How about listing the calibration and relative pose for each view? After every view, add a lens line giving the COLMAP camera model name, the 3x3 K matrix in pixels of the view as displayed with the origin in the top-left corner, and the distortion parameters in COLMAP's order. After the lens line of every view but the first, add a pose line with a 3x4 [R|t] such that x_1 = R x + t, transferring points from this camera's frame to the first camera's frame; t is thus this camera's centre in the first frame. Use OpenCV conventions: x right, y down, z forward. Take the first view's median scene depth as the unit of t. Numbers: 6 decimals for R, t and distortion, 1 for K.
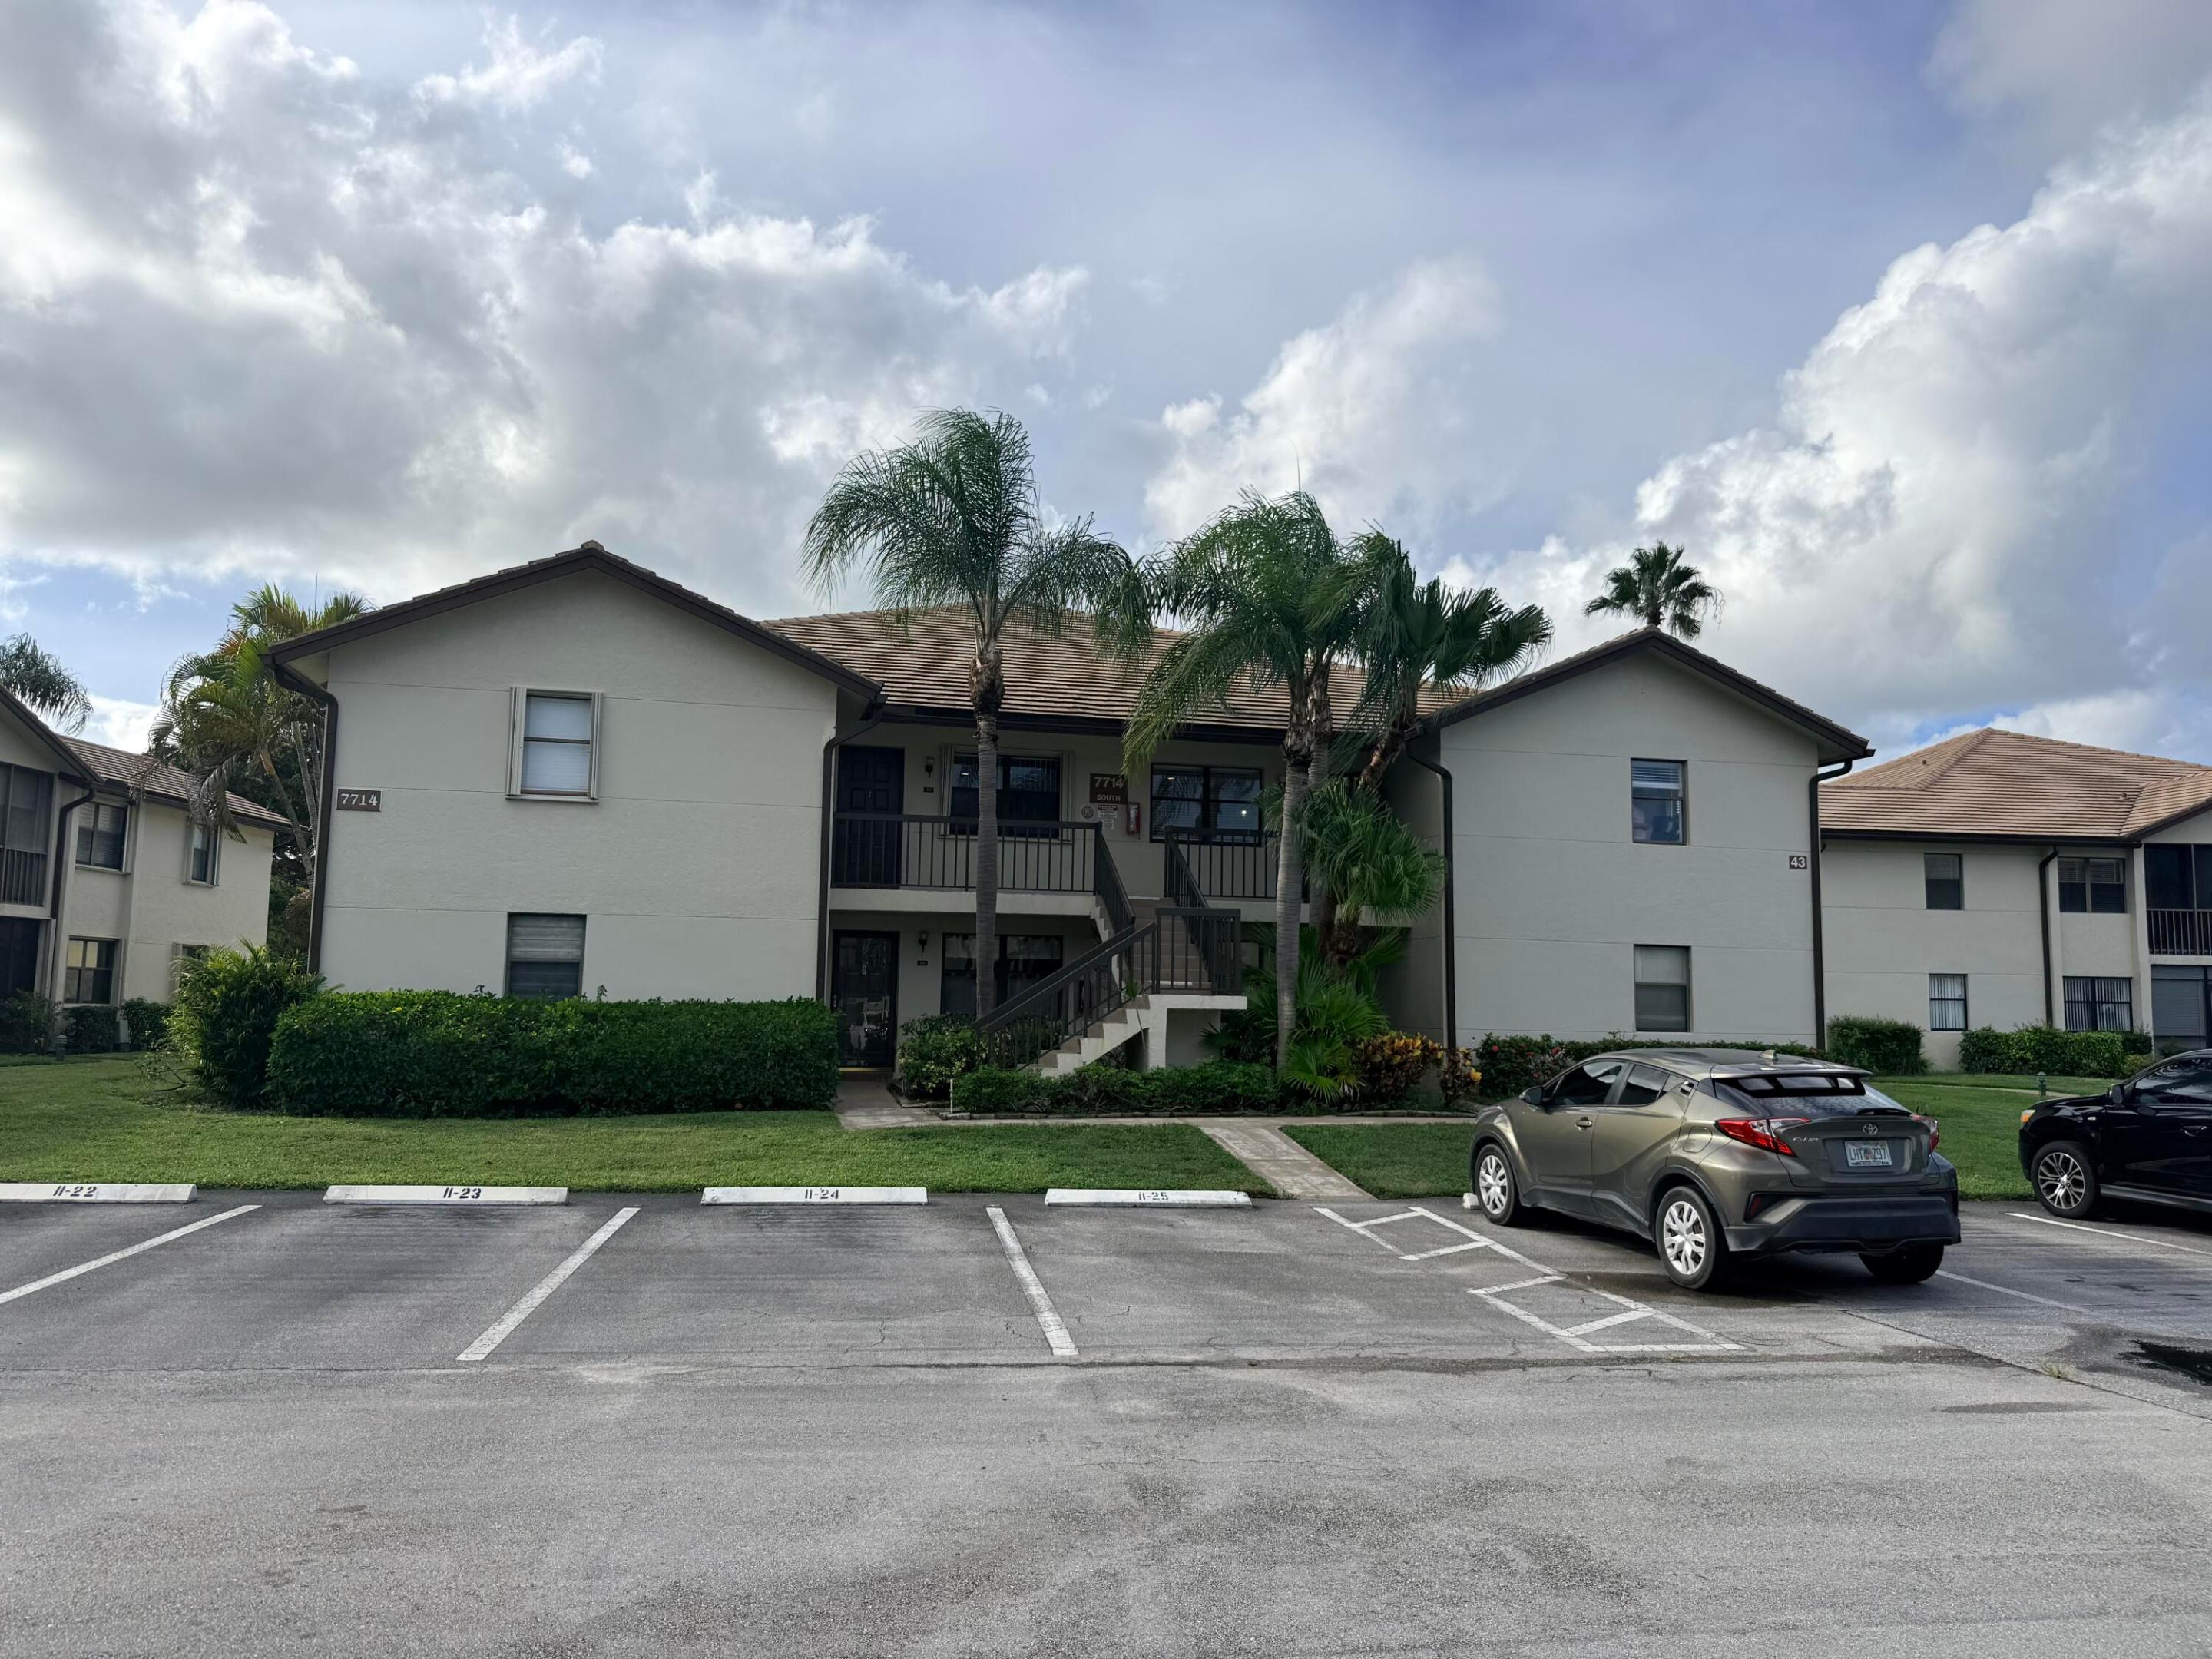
lens RADIAL K [[1553.5, 0, 1106.0], [0, 1553.5, 829.5], [0, 0, 1]] dist [0.011760, -0.021337]
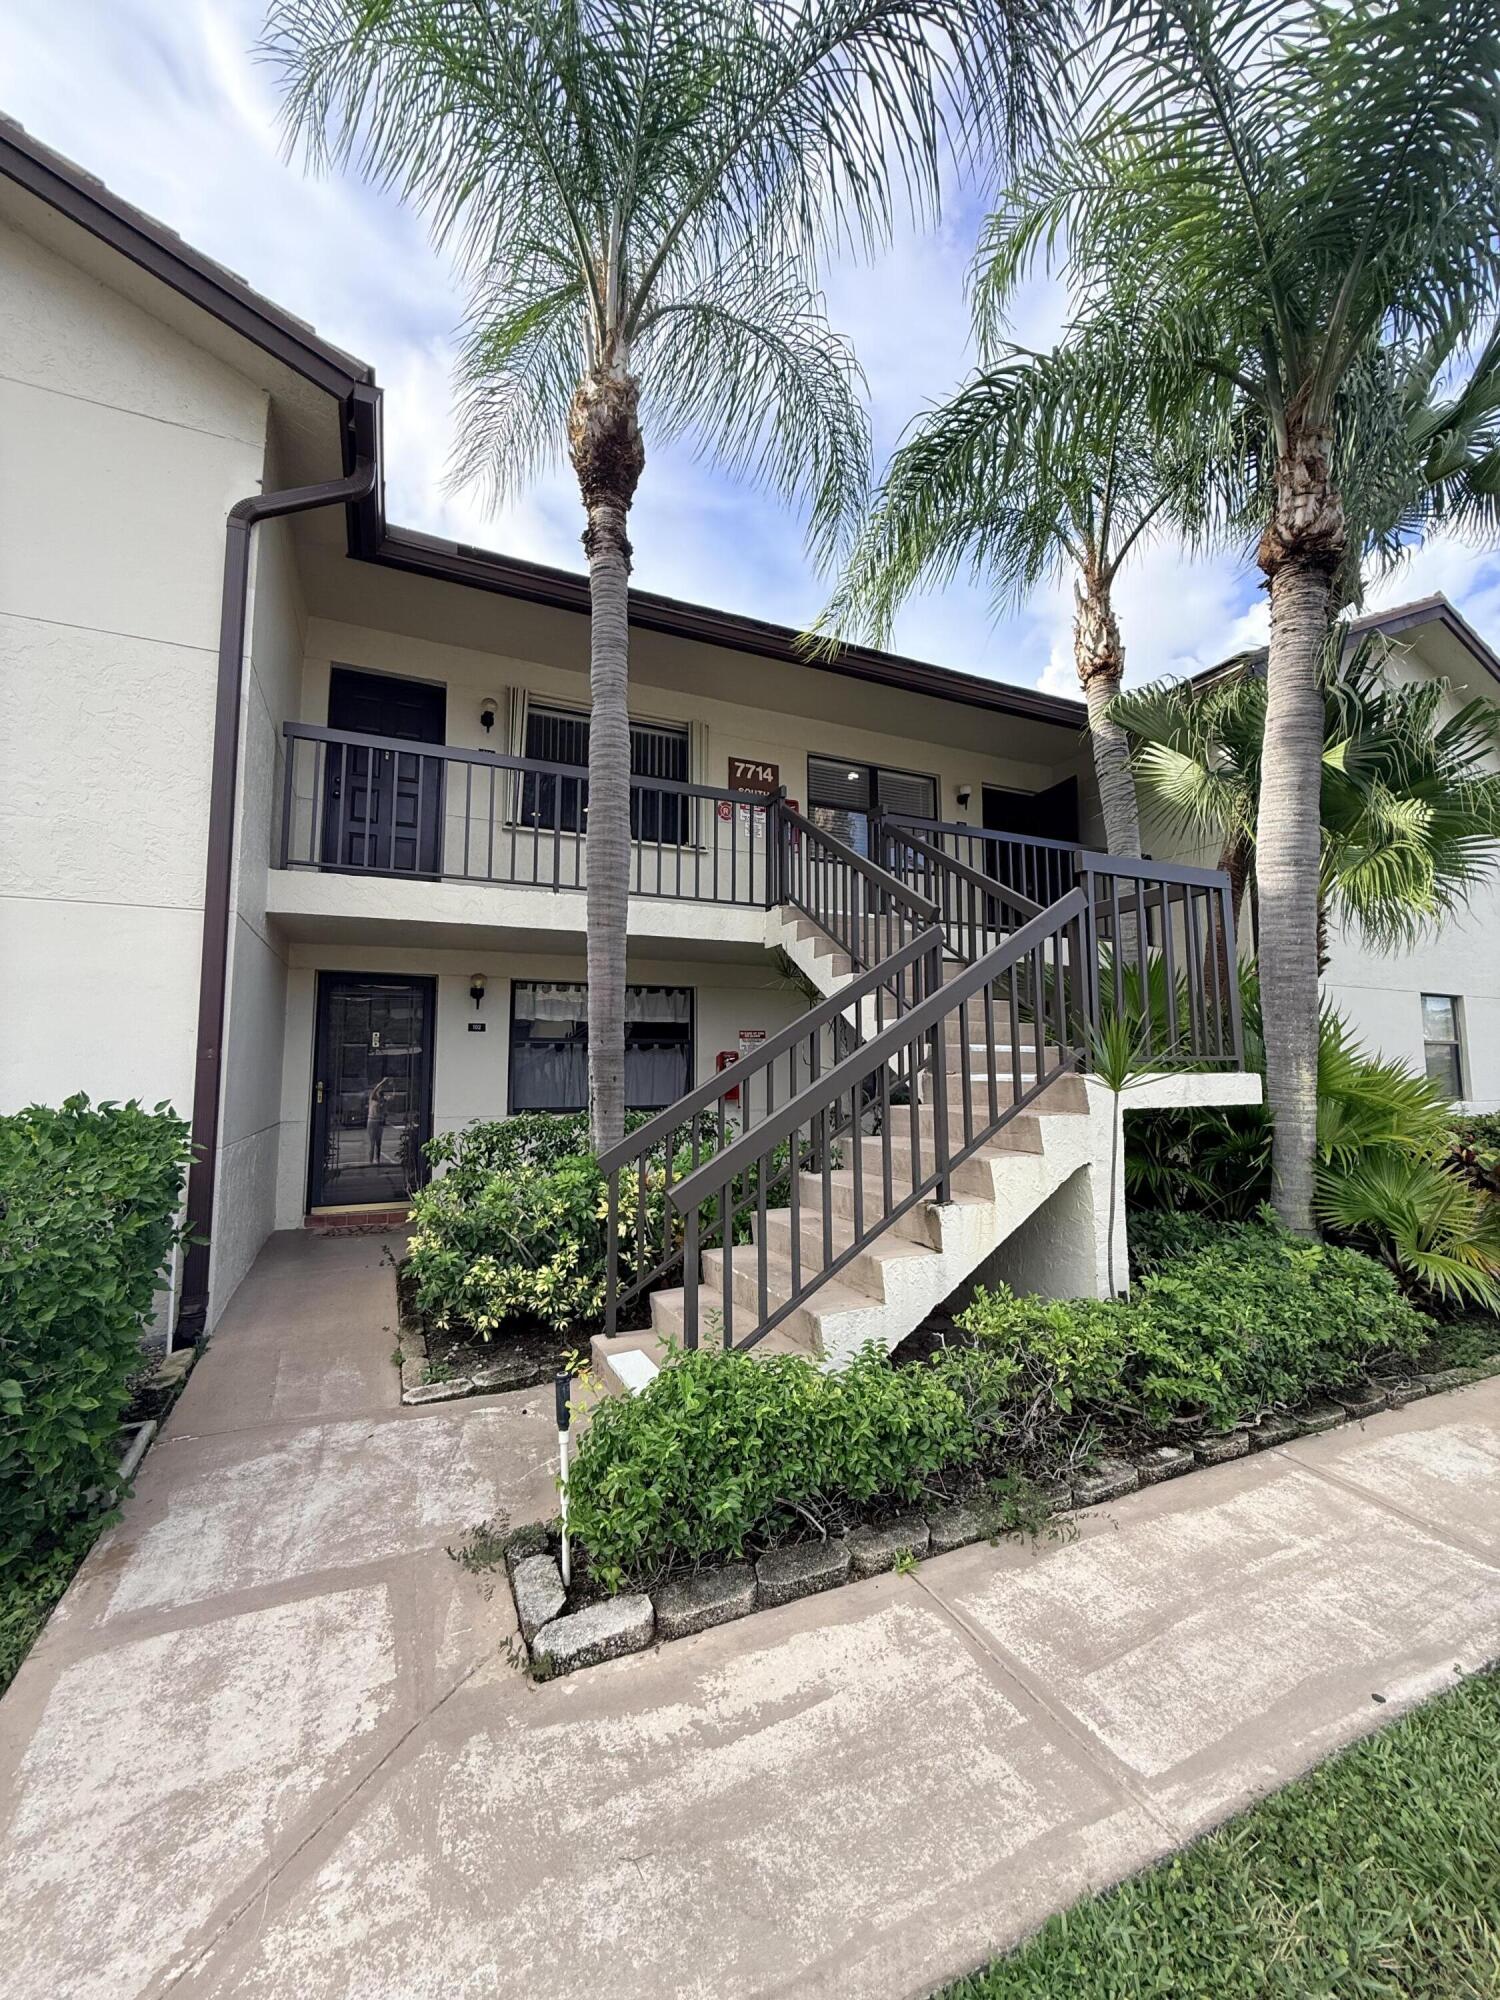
lens RADIAL K [[802.3, 0, 750.0], [0, 802.3, 1000.0], [0, 0, 1]] dist [-0.053847, -0.000026]
pose [[0.983481, -0.007549, 0.180856, -0.075739], [0.004953, 0.999878, 0.014805, 0.074706], [-0.180946, -0.013664, 0.983398, 0.726581]]
